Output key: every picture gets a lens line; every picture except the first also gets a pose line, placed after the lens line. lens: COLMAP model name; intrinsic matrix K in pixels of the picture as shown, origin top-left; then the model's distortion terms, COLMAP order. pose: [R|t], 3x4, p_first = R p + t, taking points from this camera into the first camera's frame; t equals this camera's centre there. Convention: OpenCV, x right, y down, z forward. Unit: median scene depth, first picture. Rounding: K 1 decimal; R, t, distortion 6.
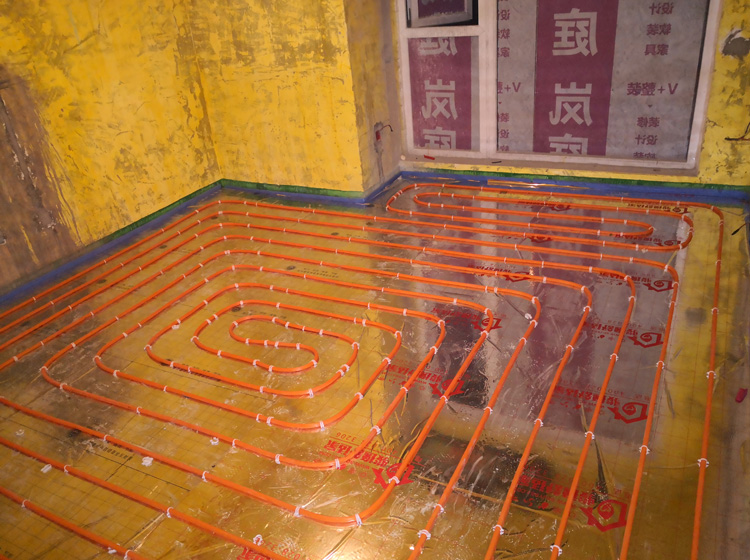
lens RADIAL K [[627.5, 0, 376.7], [0, 627.5, 278.5], [0, 0, 1]] dist [0.038232, -0.066471]
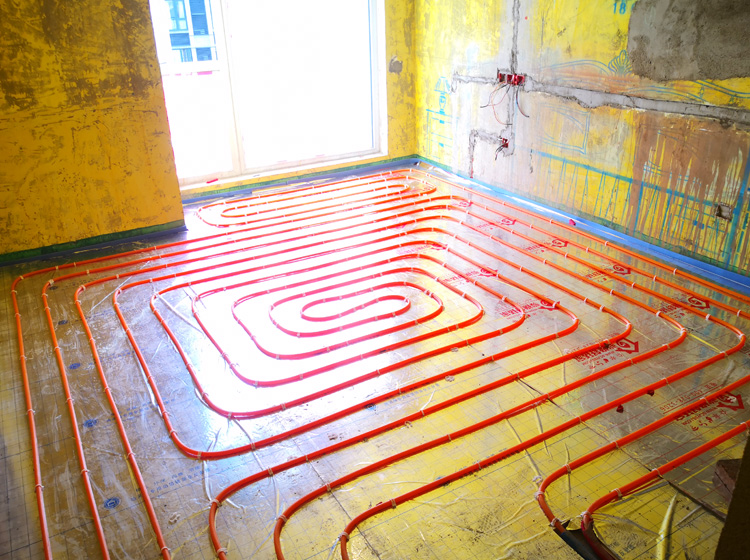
lens RADIAL K [[627.5, 0, 375.4], [0, 627.5, 282.2], [0, 0, 1]] dist [0.038232, -0.066471]
pose [[0.527695, -0.289945, 0.798417, -0.729652], [0.366214, 0.925756, 0.094148, -0.027694], [-0.766437, 0.242710, 0.594699, 0.187890]]
